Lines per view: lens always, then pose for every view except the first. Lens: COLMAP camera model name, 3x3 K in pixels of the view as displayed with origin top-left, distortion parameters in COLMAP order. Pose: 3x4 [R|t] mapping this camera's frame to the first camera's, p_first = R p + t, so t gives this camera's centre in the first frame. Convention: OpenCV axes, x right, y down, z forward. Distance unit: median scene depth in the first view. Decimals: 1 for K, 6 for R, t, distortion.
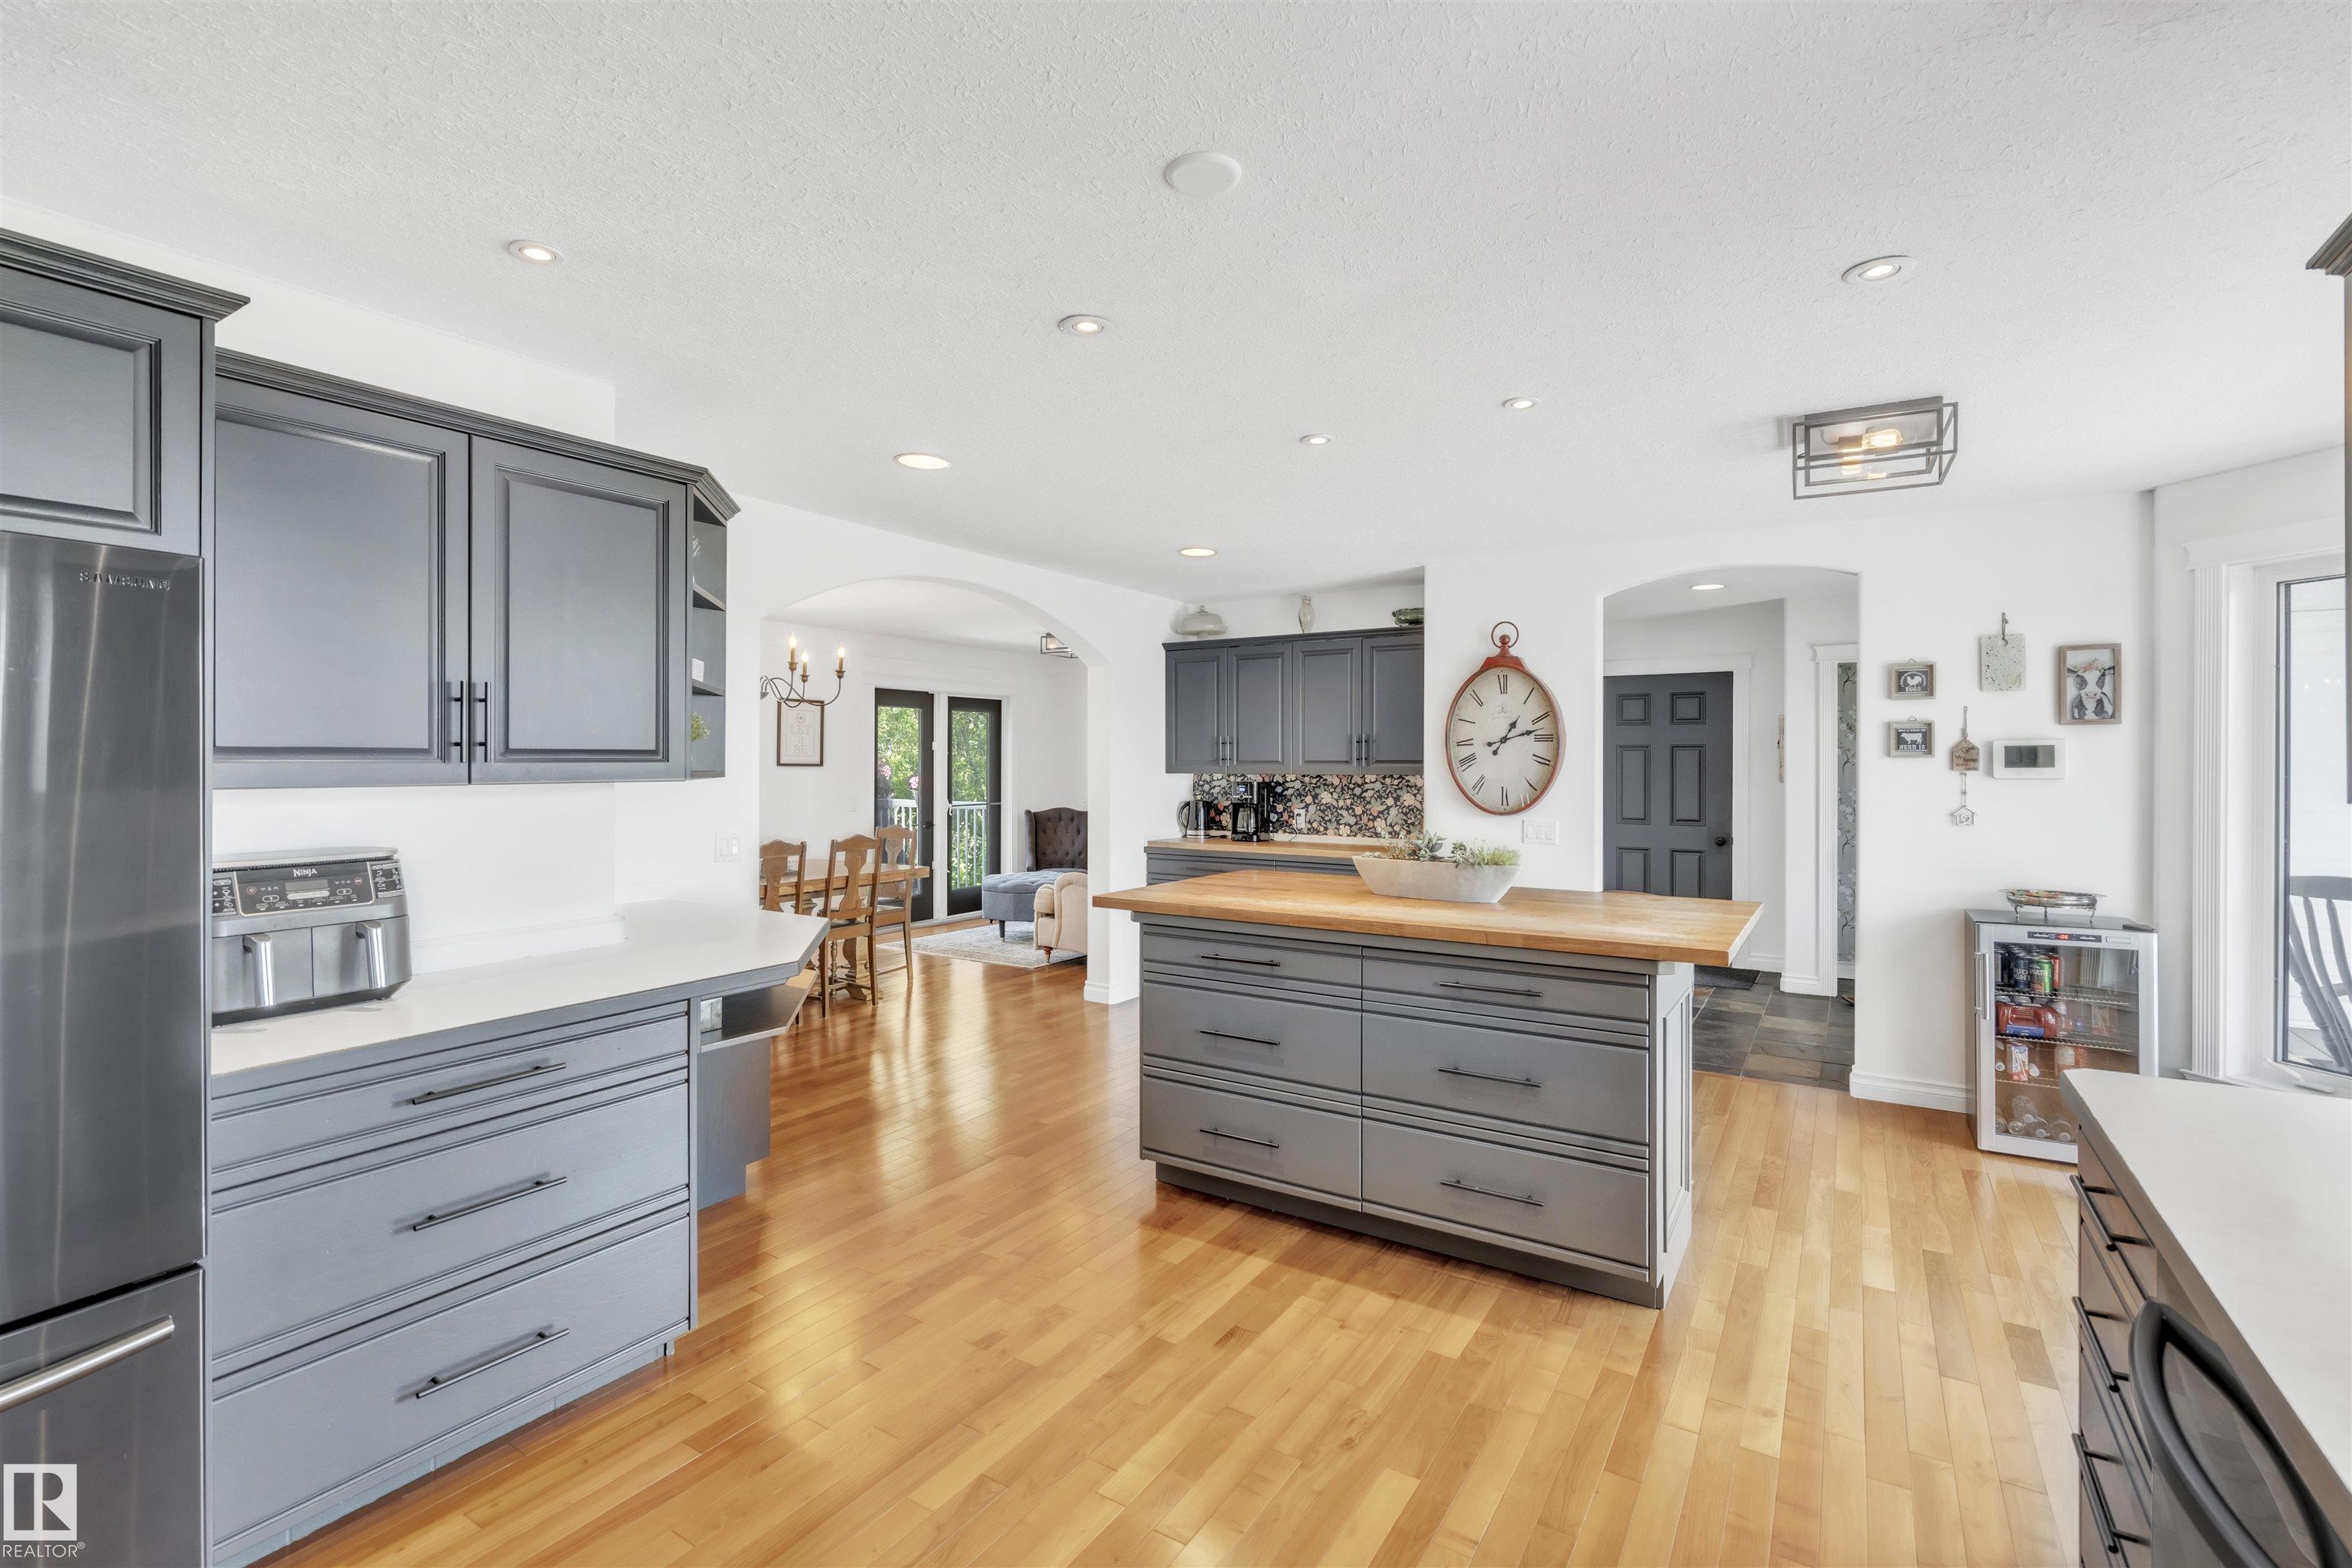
lens RADIAL K [[1057.4, 0, 1184.7], [0, 1057.4, 759.5], [0, 0, 1]] dist [-0.001482, 0.000098]
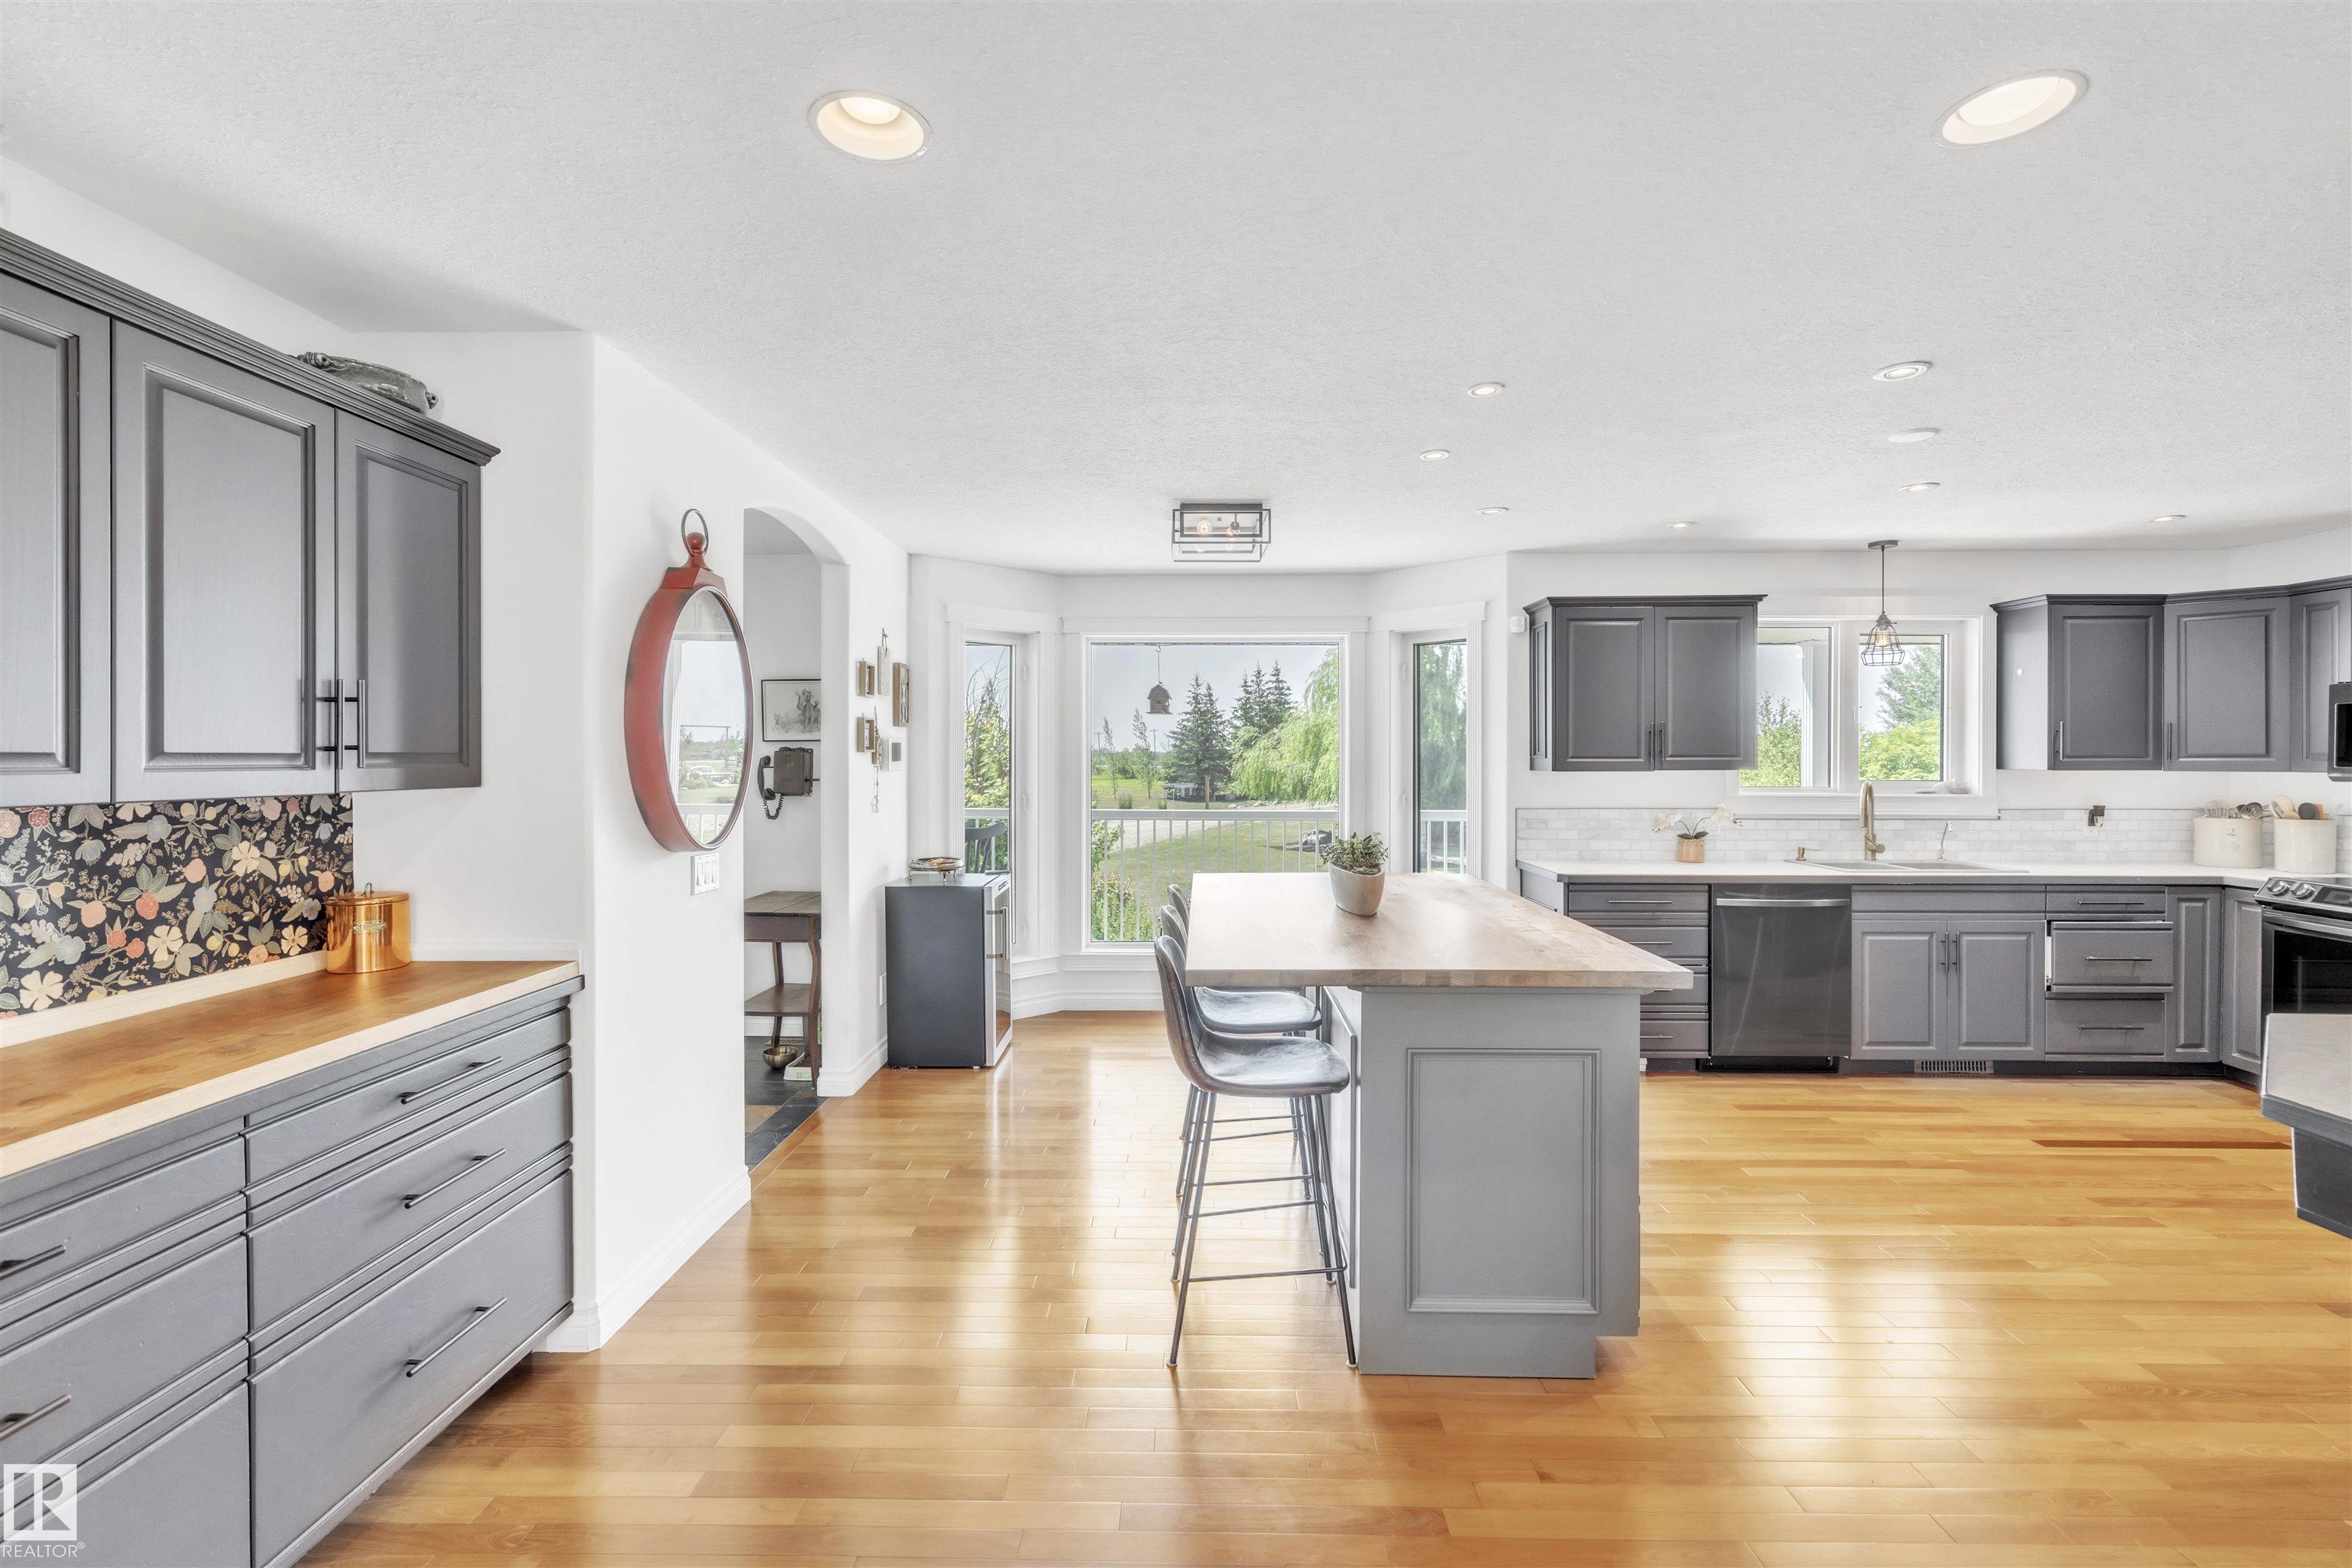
lens RADIAL K [[1068.7, 0, 1172.5], [0, 1068.7, 759.5], [0, 0, 1]] dist [-0.000907, 0.000900]
pose [[-0.513977, -0.004737, 0.857791, -0.326161], [-0.004700, 0.999985, 0.002706, 0.001098], [-0.857791, -0.002640, -0.513992, 1.091040]]
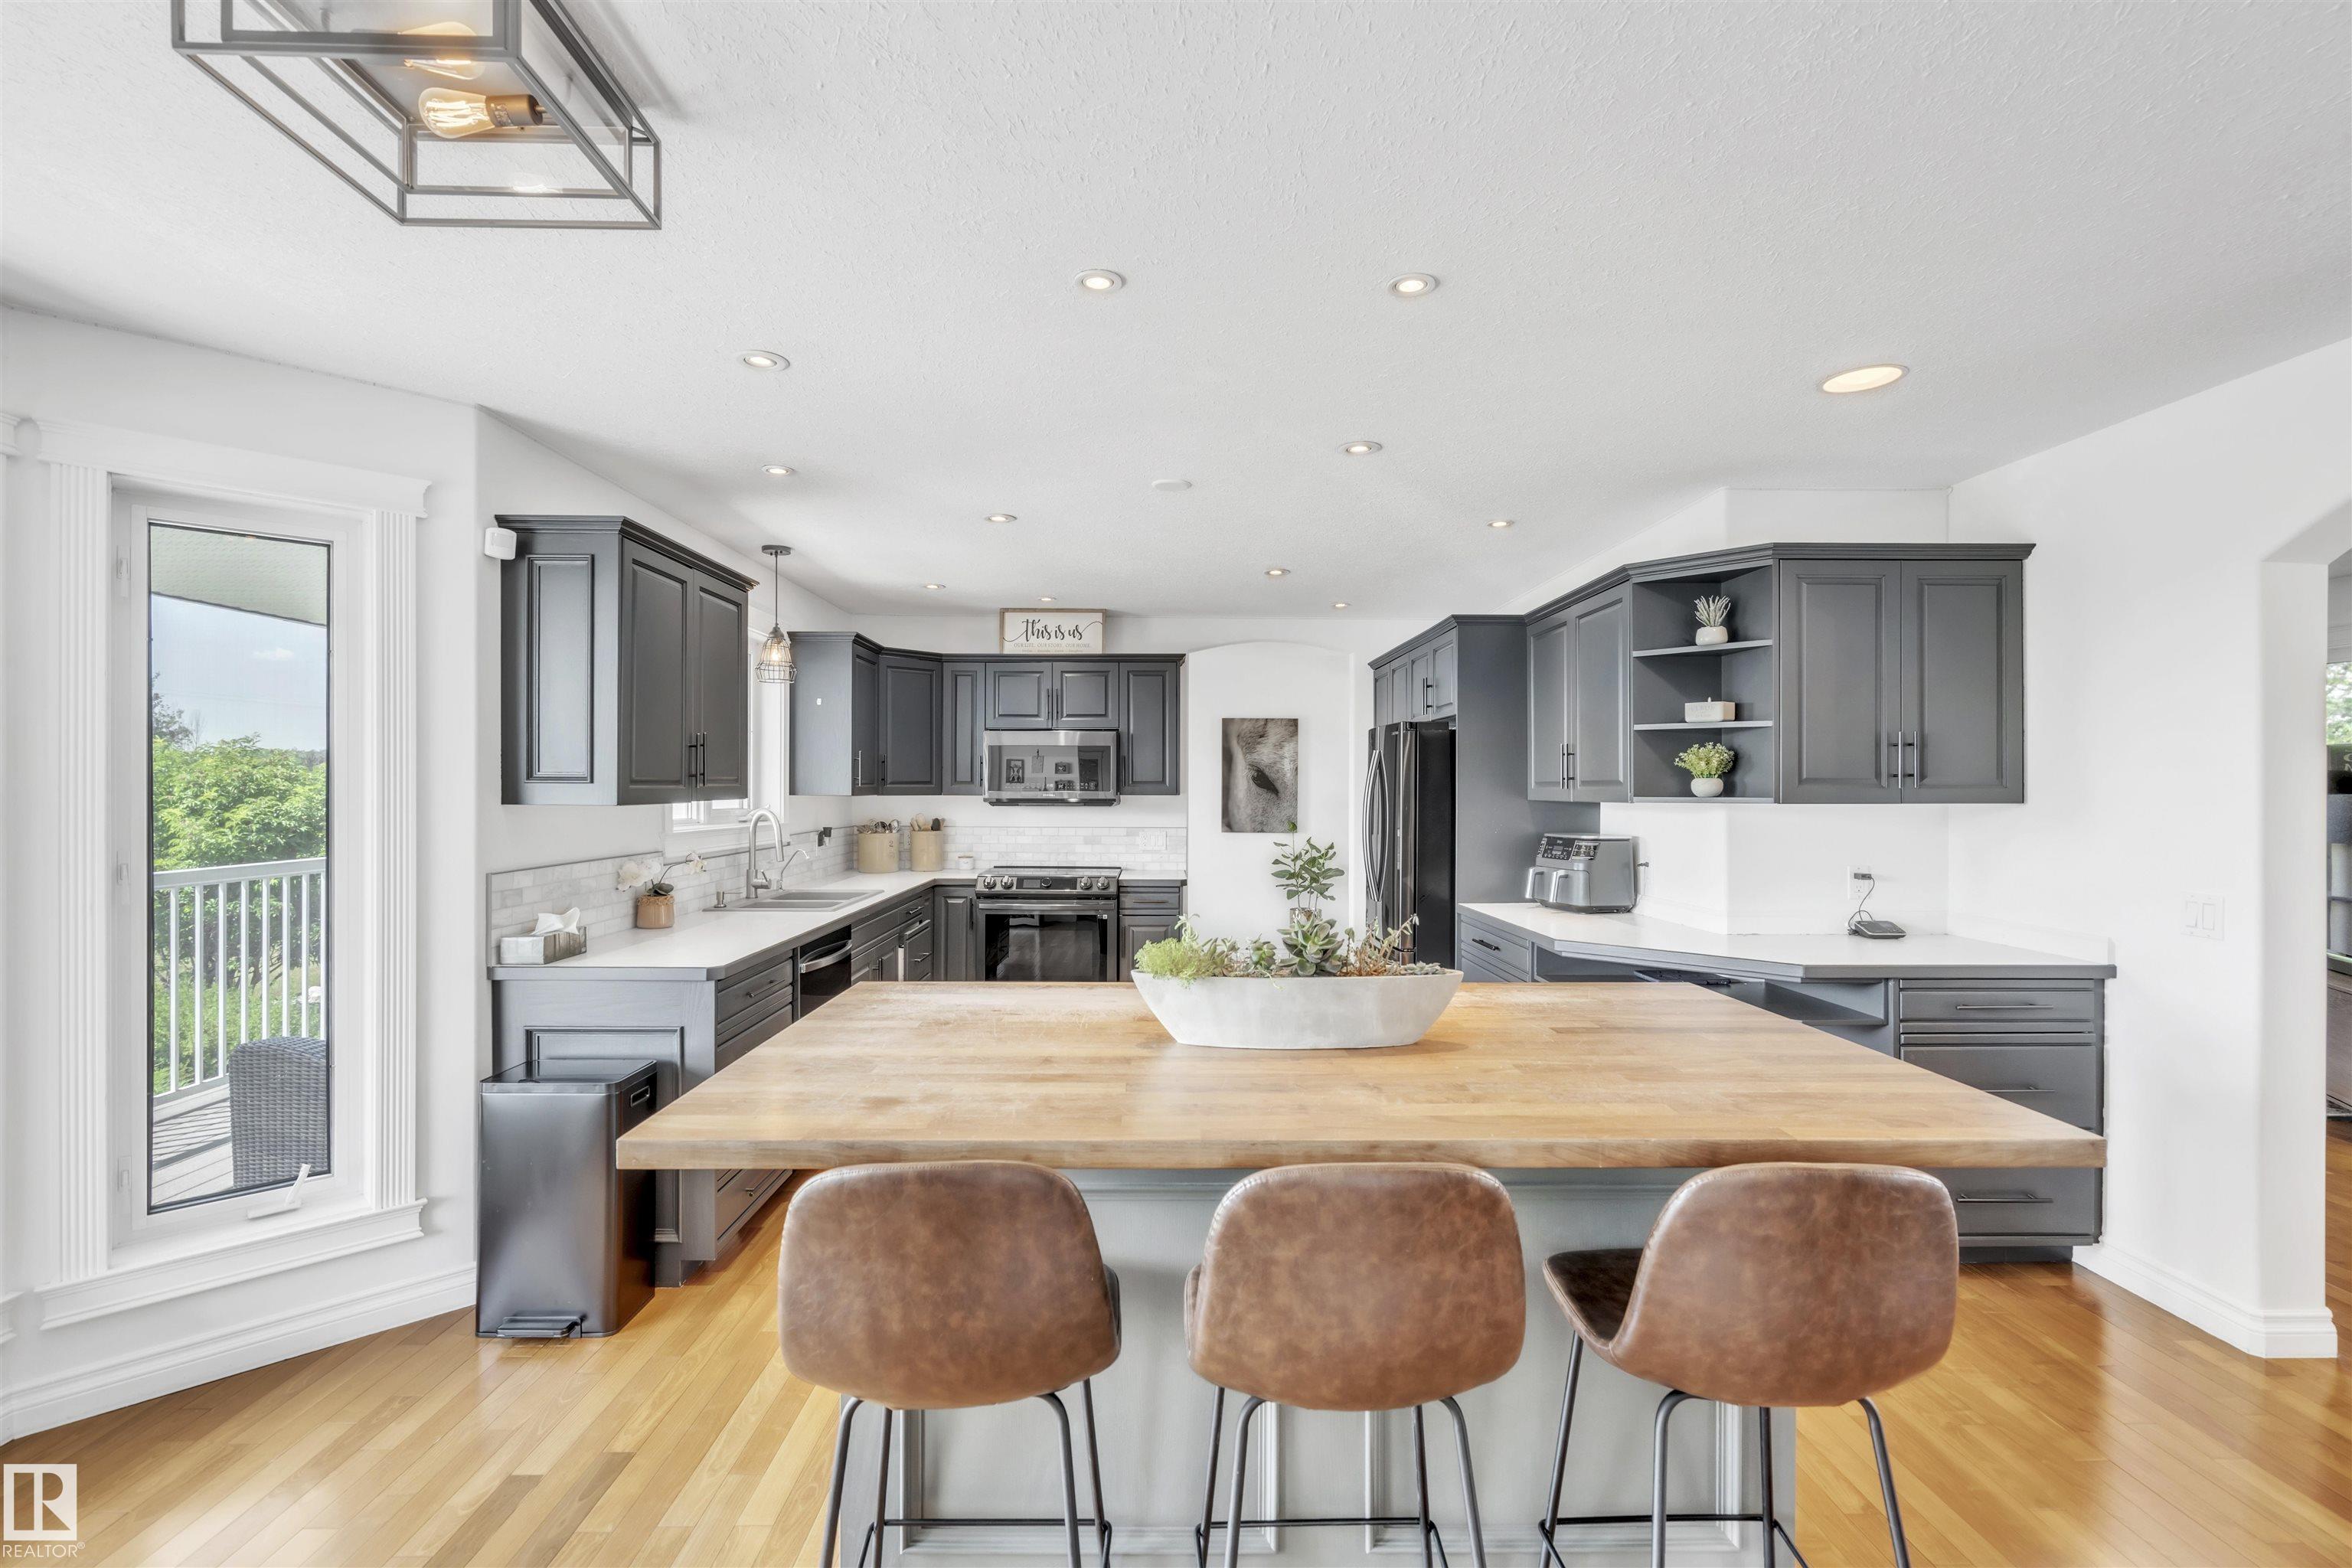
lens RADIAL K [[1061.4, 0, 1168.9], [0, 1061.4, 789.1], [0, 0, 1]] dist [-0.011115, 0.000420]
pose [[-0.839587, -0.003646, -0.543213, 0.388293], [-0.003558, 0.999993, -0.001213, 0.003390], [0.543214, 0.000915, -0.839594, 0.949146]]
